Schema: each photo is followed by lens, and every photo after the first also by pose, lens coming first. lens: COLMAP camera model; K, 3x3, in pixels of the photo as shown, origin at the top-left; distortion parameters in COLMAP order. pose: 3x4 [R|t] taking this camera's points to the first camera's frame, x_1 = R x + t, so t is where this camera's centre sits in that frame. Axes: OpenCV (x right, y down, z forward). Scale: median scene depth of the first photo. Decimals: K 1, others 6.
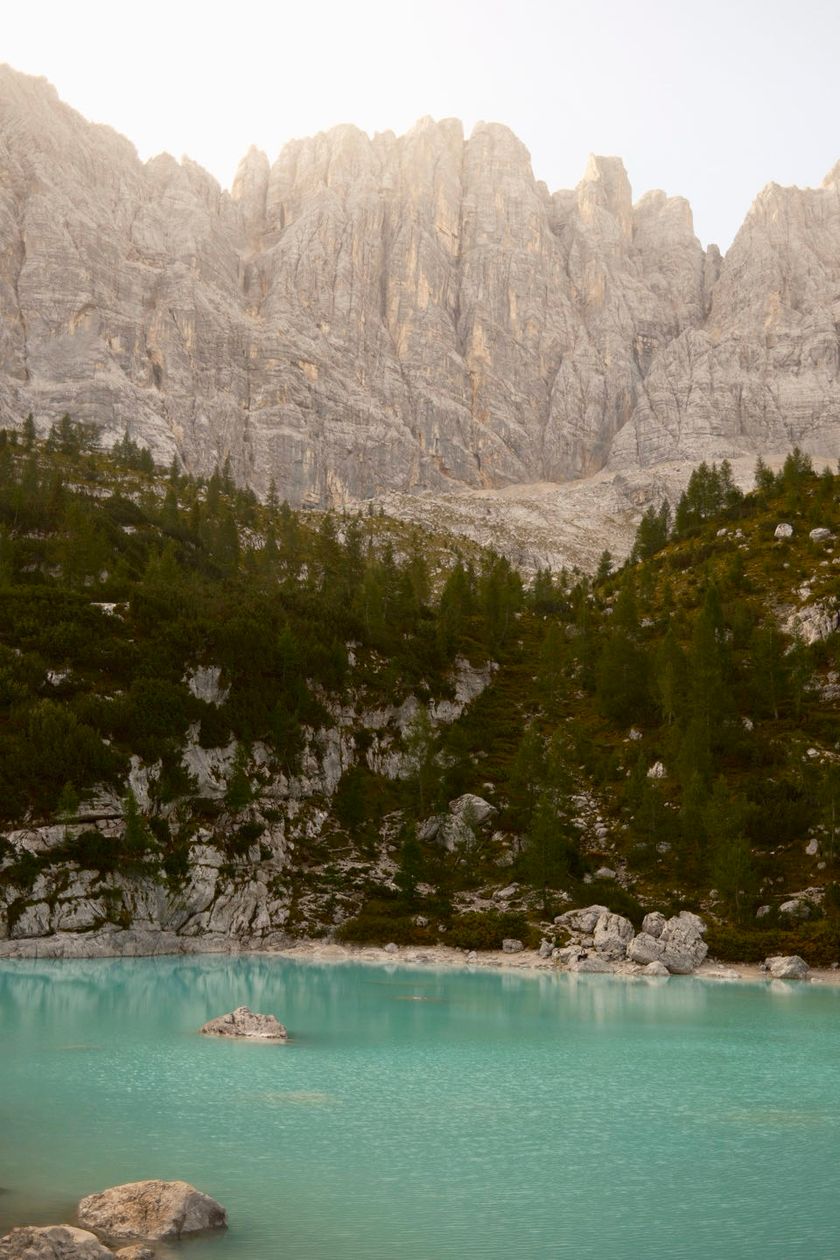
lens RADIAL K [[1269.4, 0, 417.8], [0, 1269.4, 638.1], [0, 0, 1]] dist [-0.053482, 0.136953]
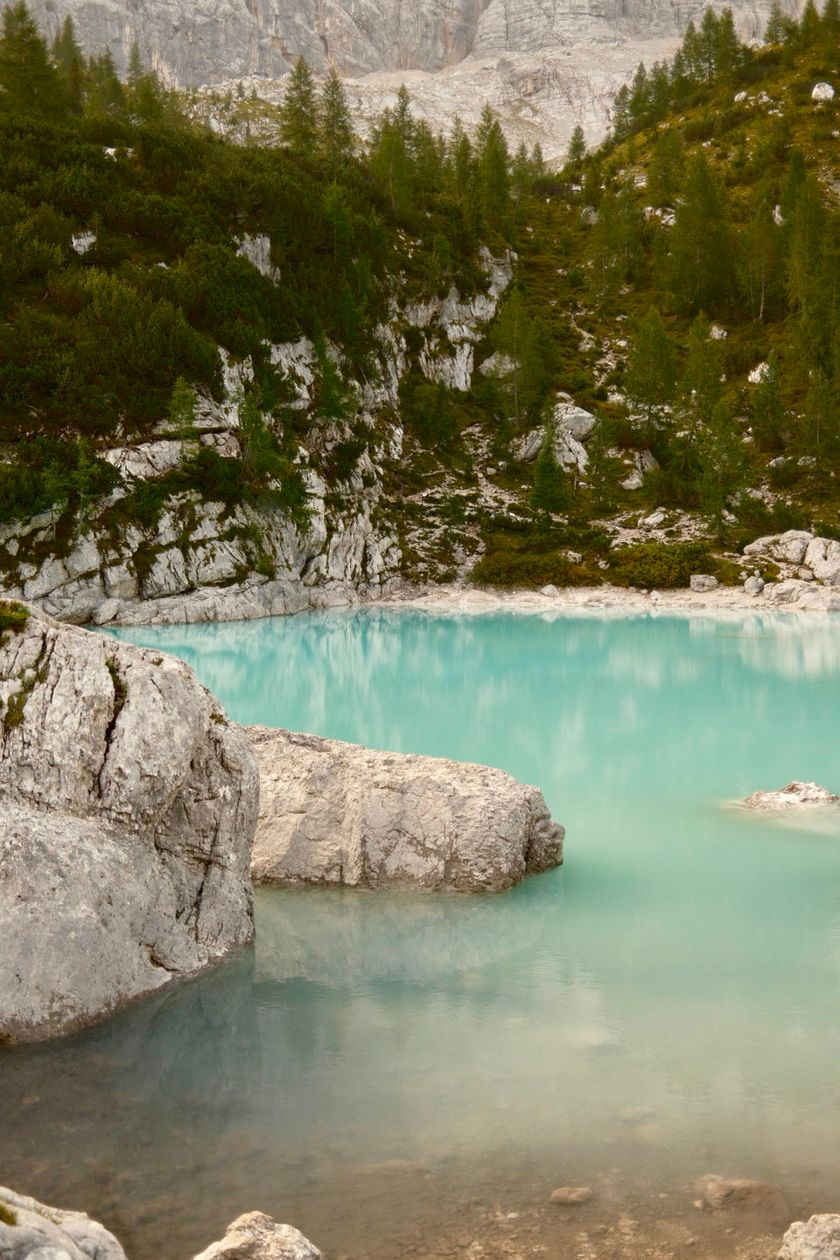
lens RADIAL K [[1326.5, 0, 436.4], [0, 1326.5, 657.2], [0, 0, 1]] dist [-0.051545, 0.138221]
pose [[0.990308, -0.045492, 0.131228, -0.195704], [0.006041, 0.958050, 0.286537, 0.043534], [-0.138758, -0.282967, 0.949039, 0.198847]]
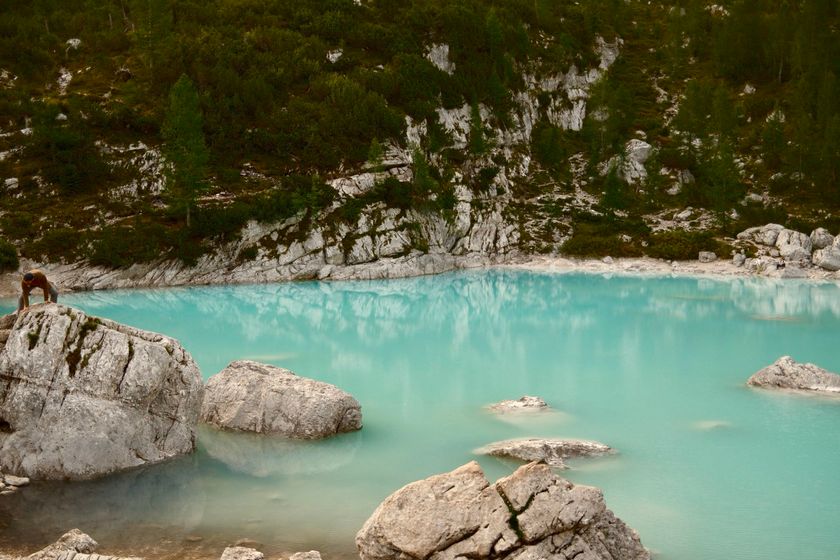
lens RADIAL K [[846.3, 0, 409.6], [0, 846.3, 280.6], [0, 0, 1]] dist [-0.053482, 0.136953]
pose [[0.995688, -0.019373, -0.090717, -0.139634], [0.043738, 0.960464, 0.274949, 0.018572], [0.081804, -0.277731, 0.957170, 0.147500]]
